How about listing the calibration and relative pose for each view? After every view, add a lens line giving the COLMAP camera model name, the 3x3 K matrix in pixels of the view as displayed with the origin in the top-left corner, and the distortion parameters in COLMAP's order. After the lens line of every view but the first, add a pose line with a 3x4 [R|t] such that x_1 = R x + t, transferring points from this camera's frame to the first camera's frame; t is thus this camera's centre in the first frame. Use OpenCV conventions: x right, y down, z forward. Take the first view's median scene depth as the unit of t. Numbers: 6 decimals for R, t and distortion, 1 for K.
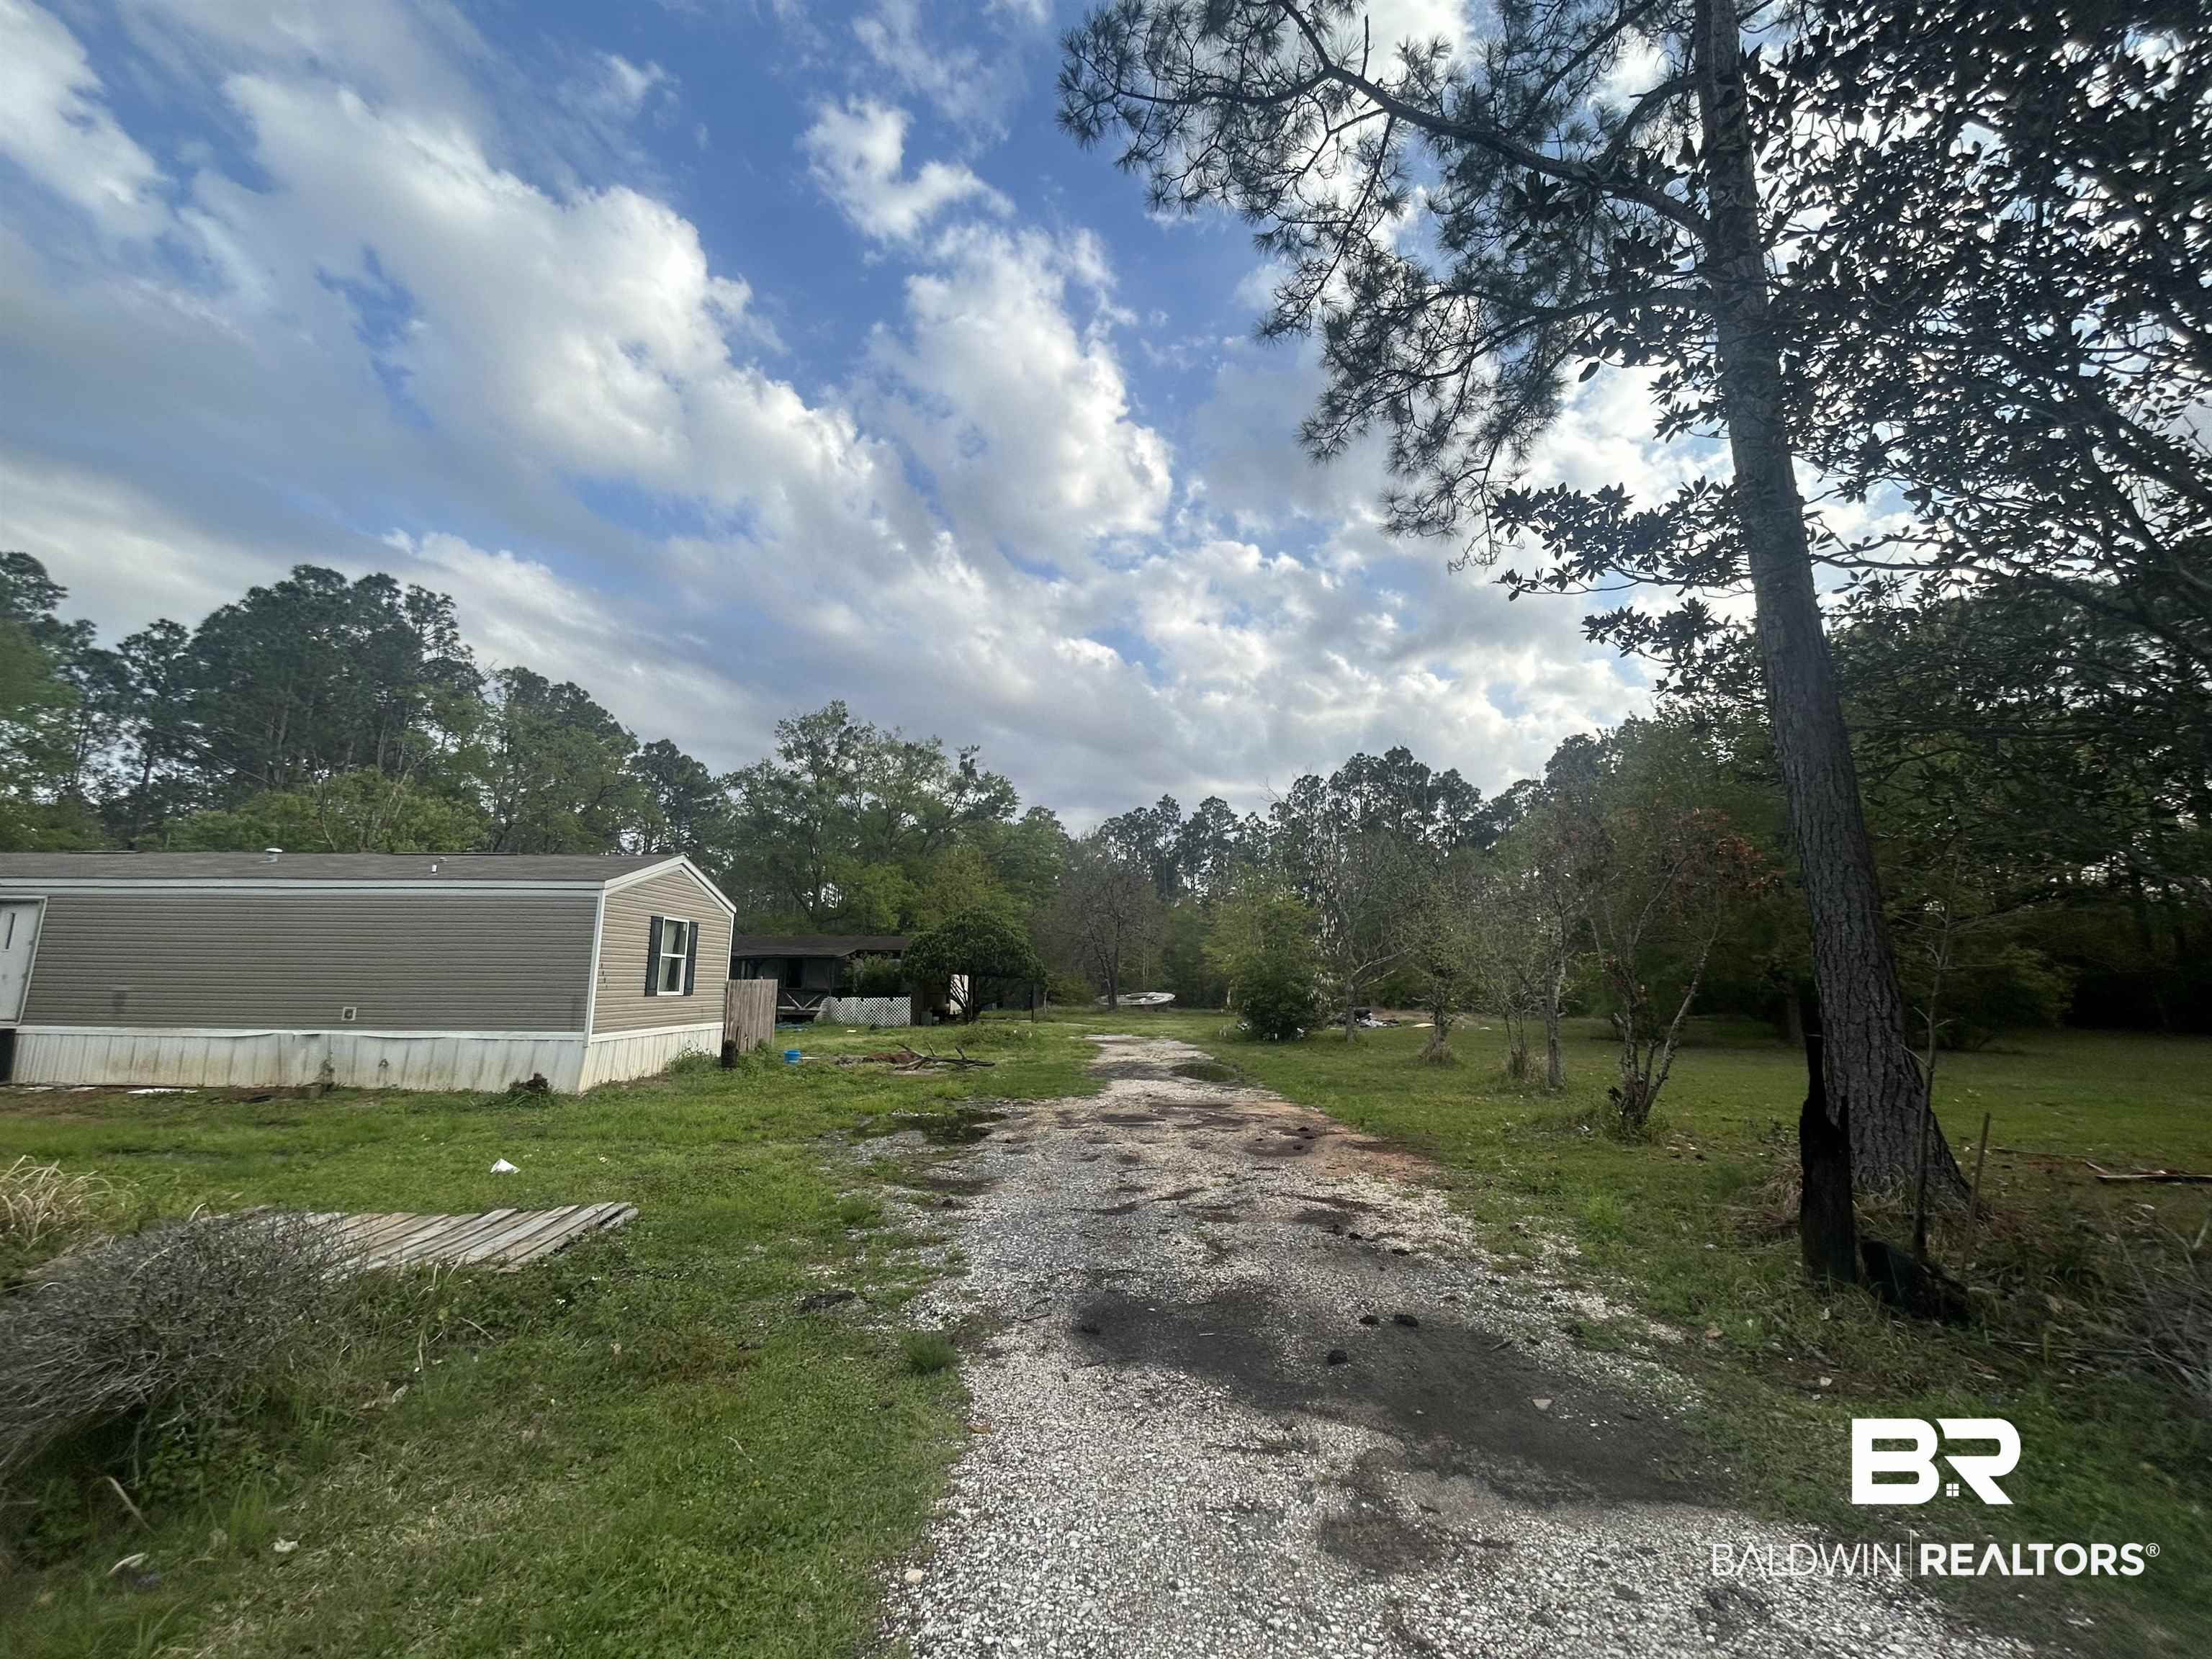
lens RADIAL K [[885.0, 0, 1104.2], [0, 885.0, 831.3], [0, 0, 1]] dist [-0.002782, 0.000131]
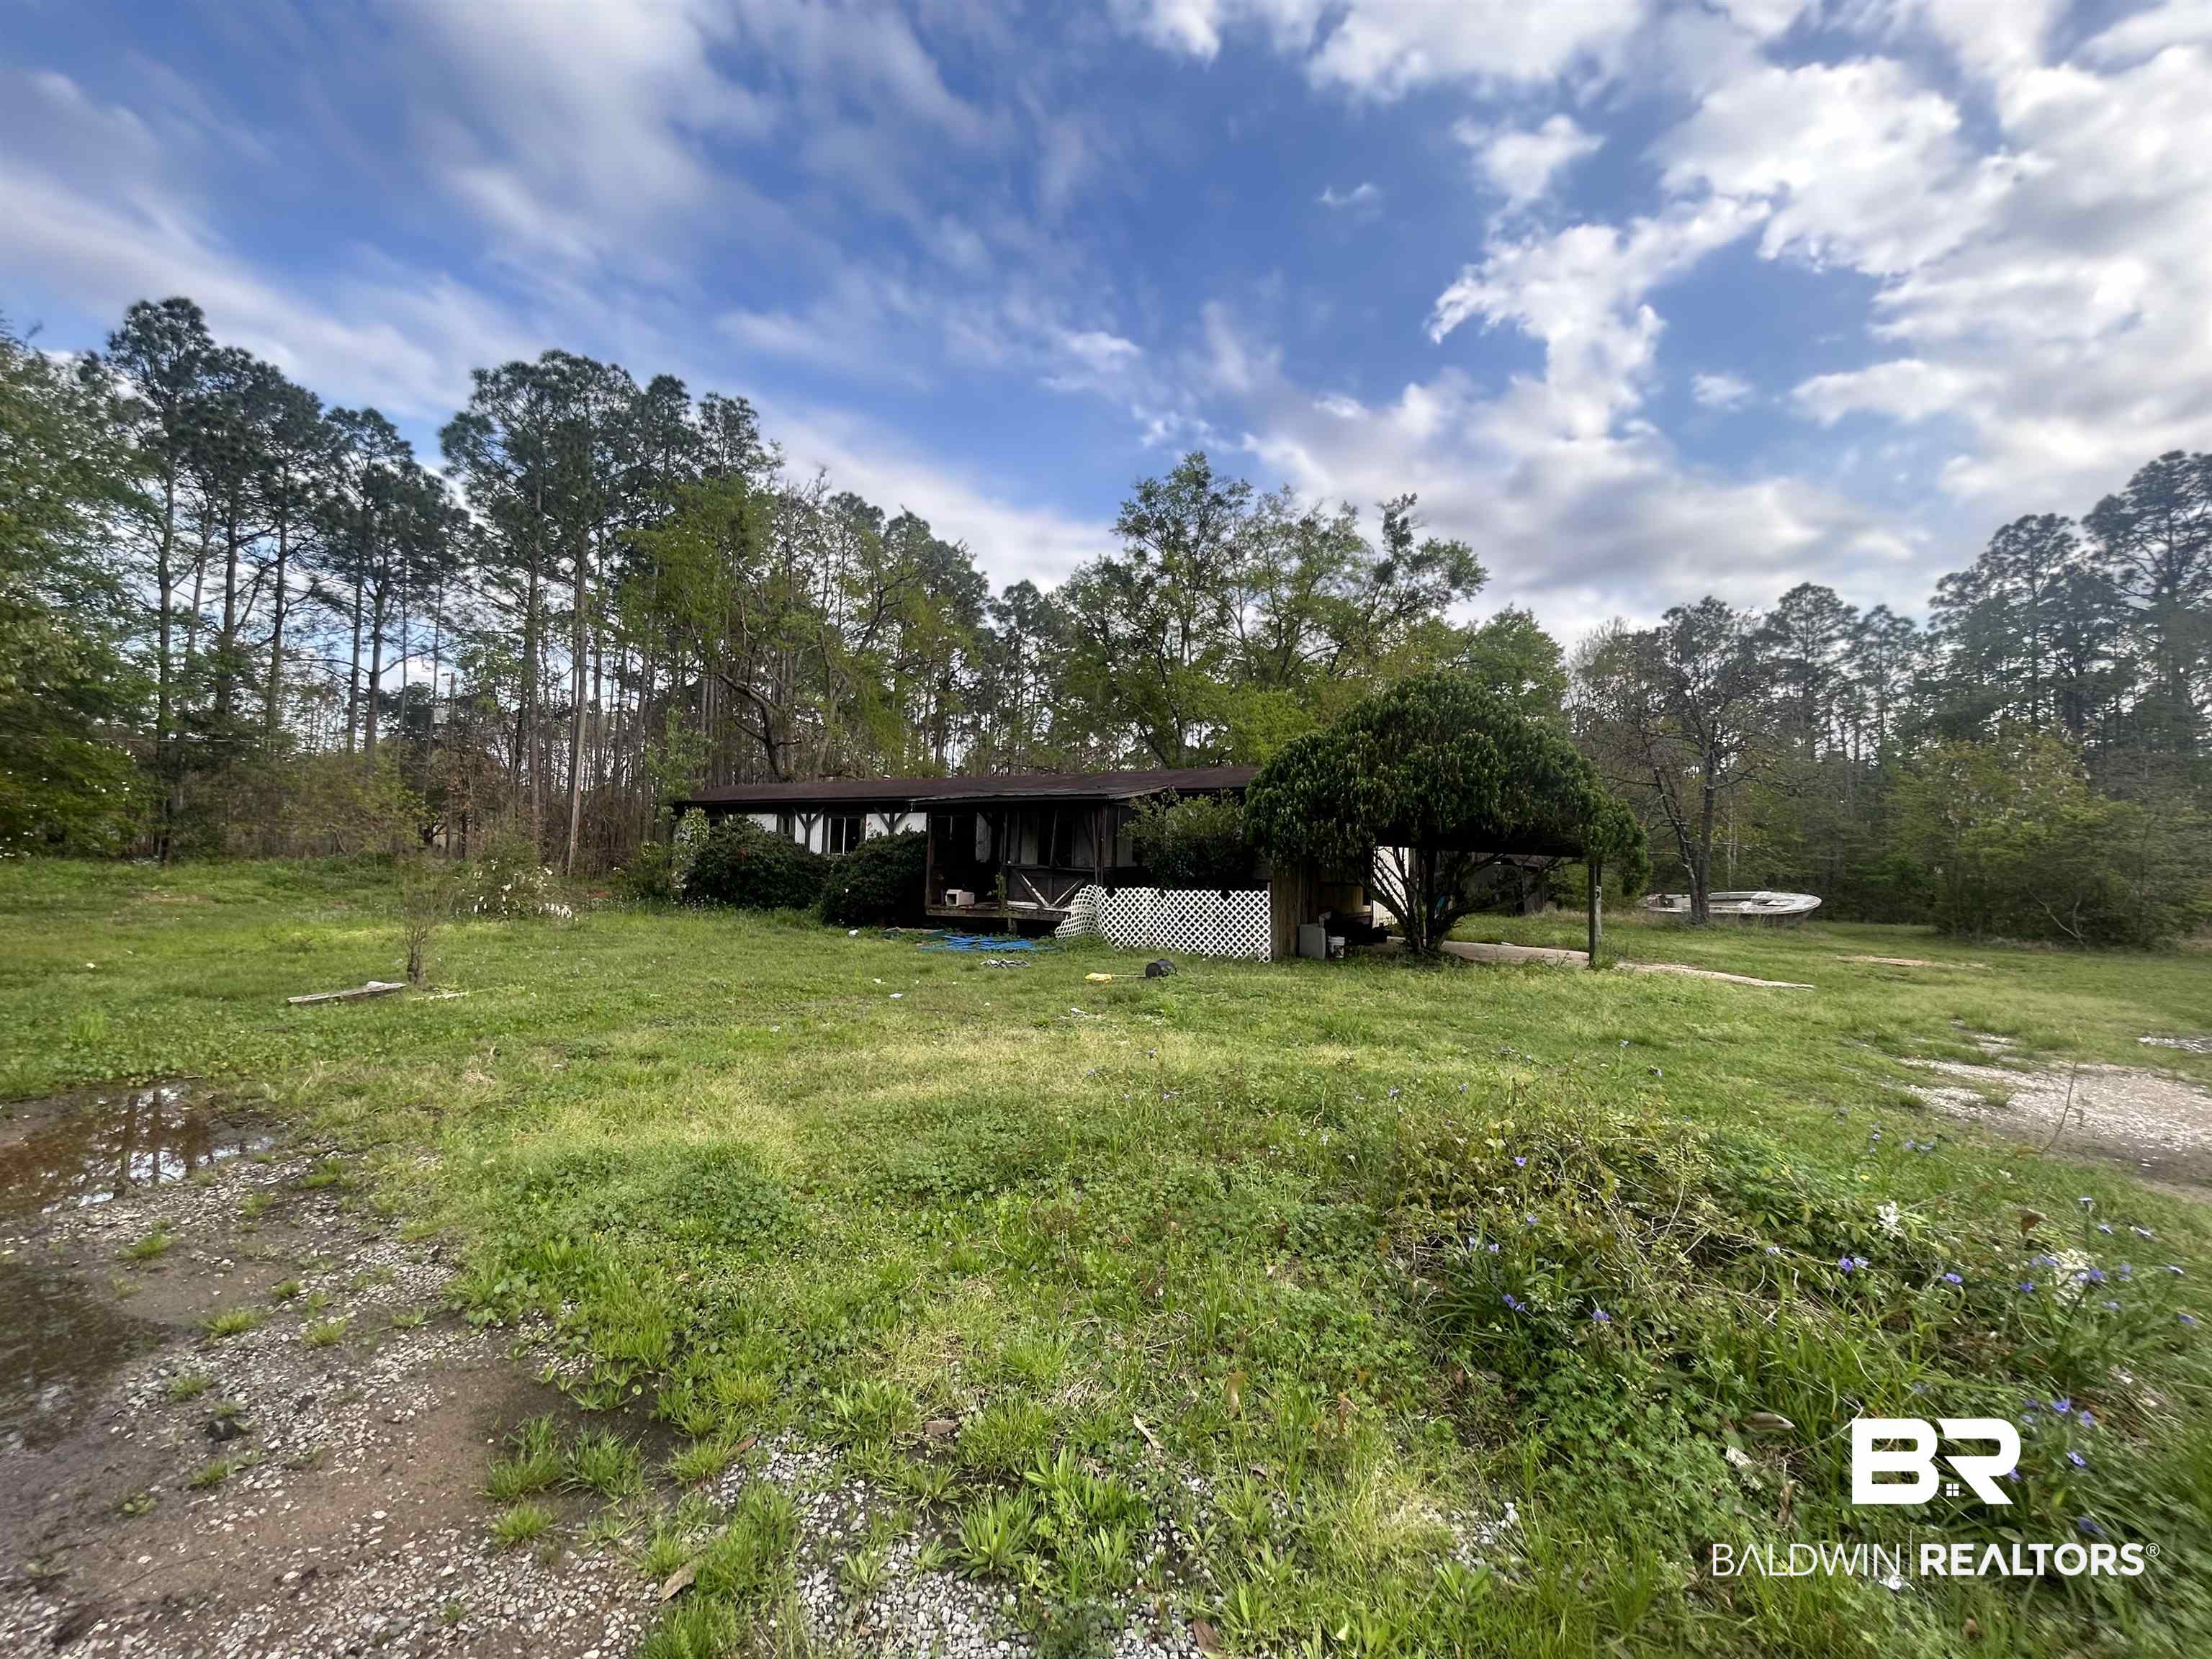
lens RADIAL K [[885.0, 0, 1096.2], [0, 885.0, 830.1], [0, 0, 1]] dist [-0.002782, 0.000131]
pose [[0.886477, -0.001470, -0.462771, -0.079837], [0.058635, 0.992292, 0.109169, 0.086804], [0.459044, -0.123910, 0.879730, 0.481191]]
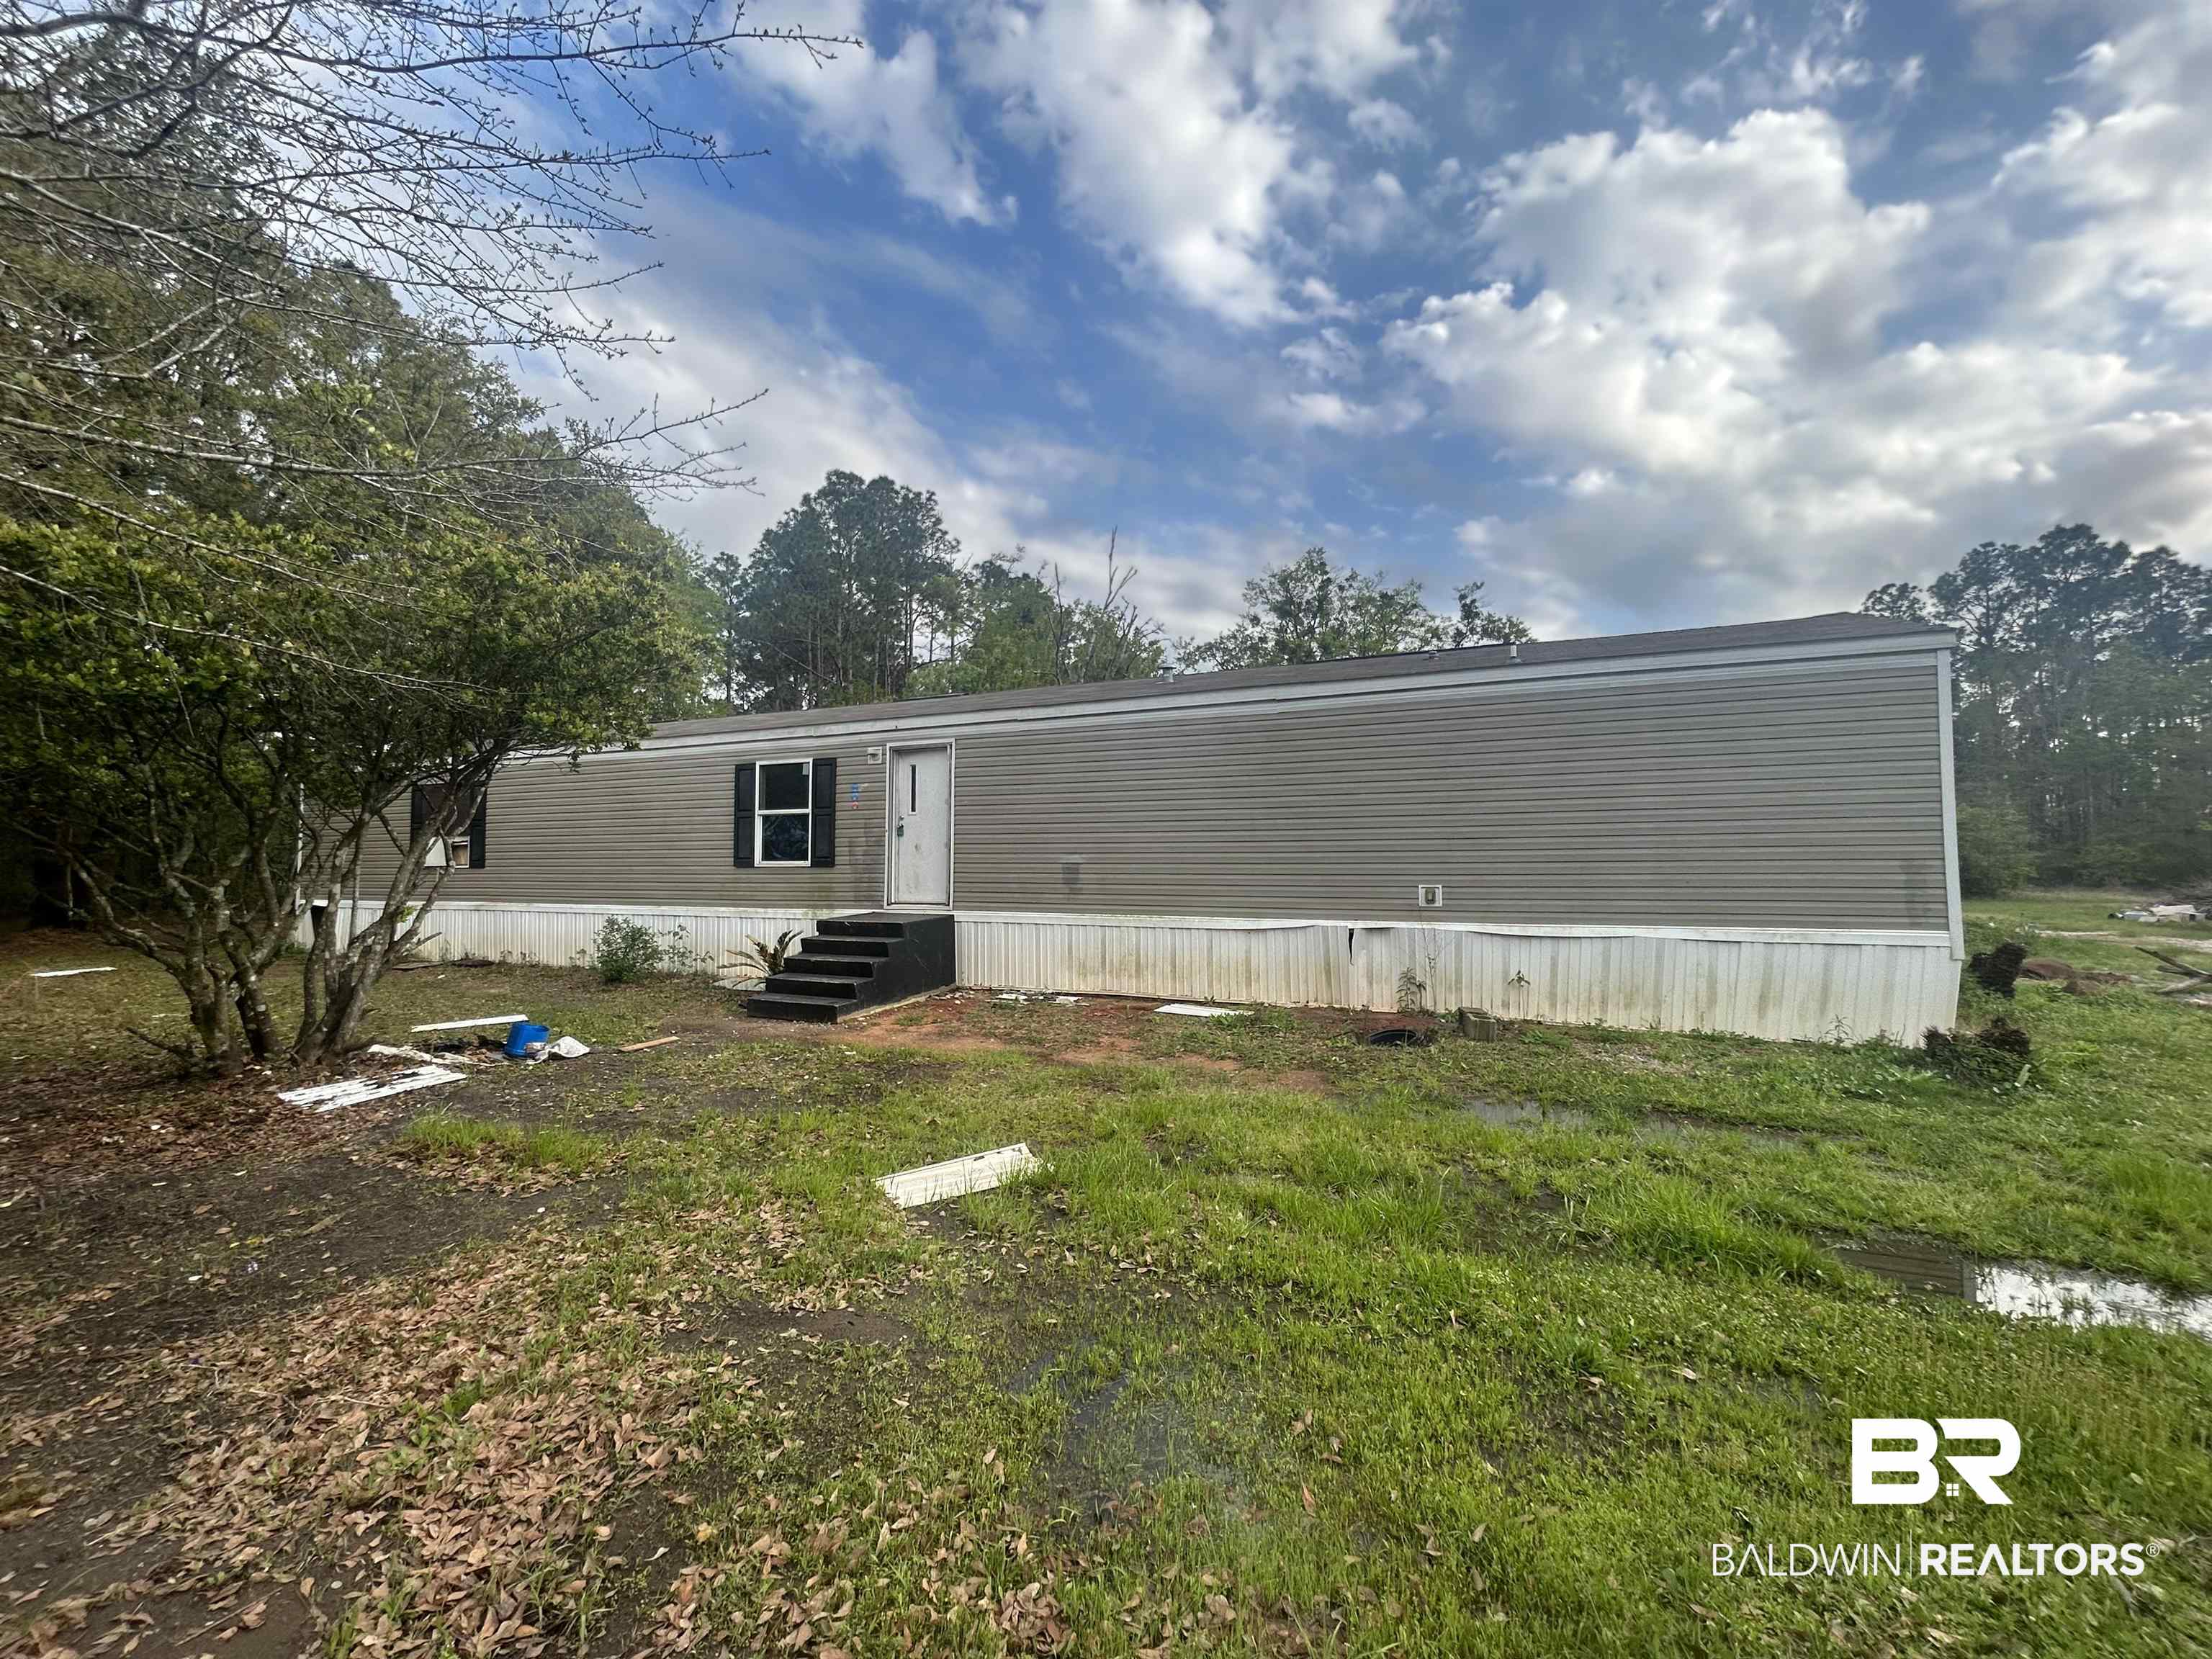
lens RADIAL K [[885.0, 0, 1102.0], [0, 885.0, 828.5], [0, 0, 1]] dist [-0.002782, 0.000131]
pose [[0.928390, -0.026084, -0.370692, -0.259405], [0.071820, 0.991320, 0.110116, 0.024128], [0.364602, -0.128854, 0.922205, 0.112530]]
